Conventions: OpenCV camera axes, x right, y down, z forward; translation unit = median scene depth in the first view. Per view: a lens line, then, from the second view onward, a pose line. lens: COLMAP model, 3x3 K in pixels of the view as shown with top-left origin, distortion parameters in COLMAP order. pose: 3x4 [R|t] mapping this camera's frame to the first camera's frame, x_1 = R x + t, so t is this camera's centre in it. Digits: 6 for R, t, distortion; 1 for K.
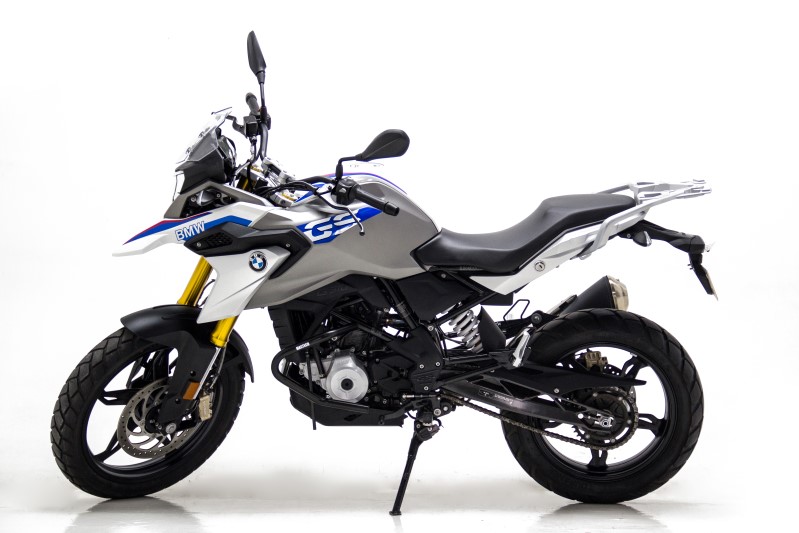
lens RADIAL K [[1665.2, 0, 399.5], [0, 1665.2, 266.5], [0, 0, 1]] dist [0.012868, 0.006254]
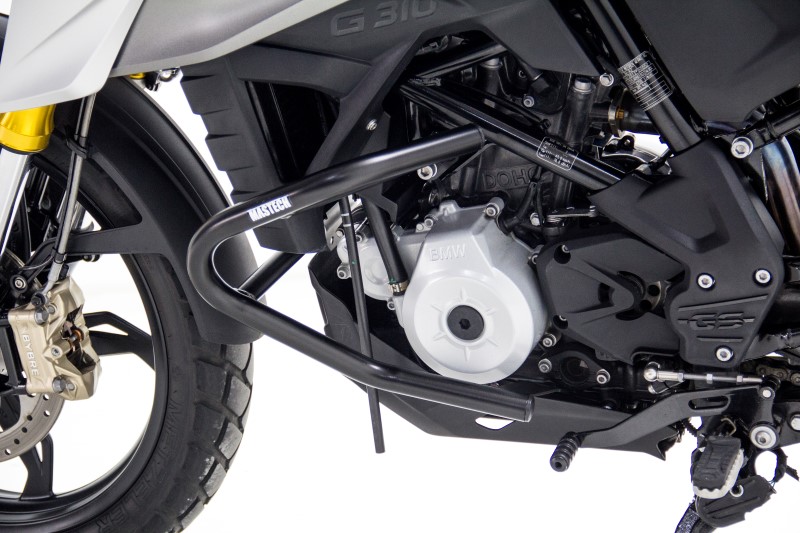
lens RADIAL K [[1974.1, 0, 400.0], [0, 1974.1, 266.5], [0, 0, 1]] dist [0.630379, 0.047030]
pose [[0.947601, 0.049090, -0.315662, 0.071741], [0.000279, 0.987995, 0.154483, 0.003991], [0.319456, -0.146476, 0.936212, 0.653140]]
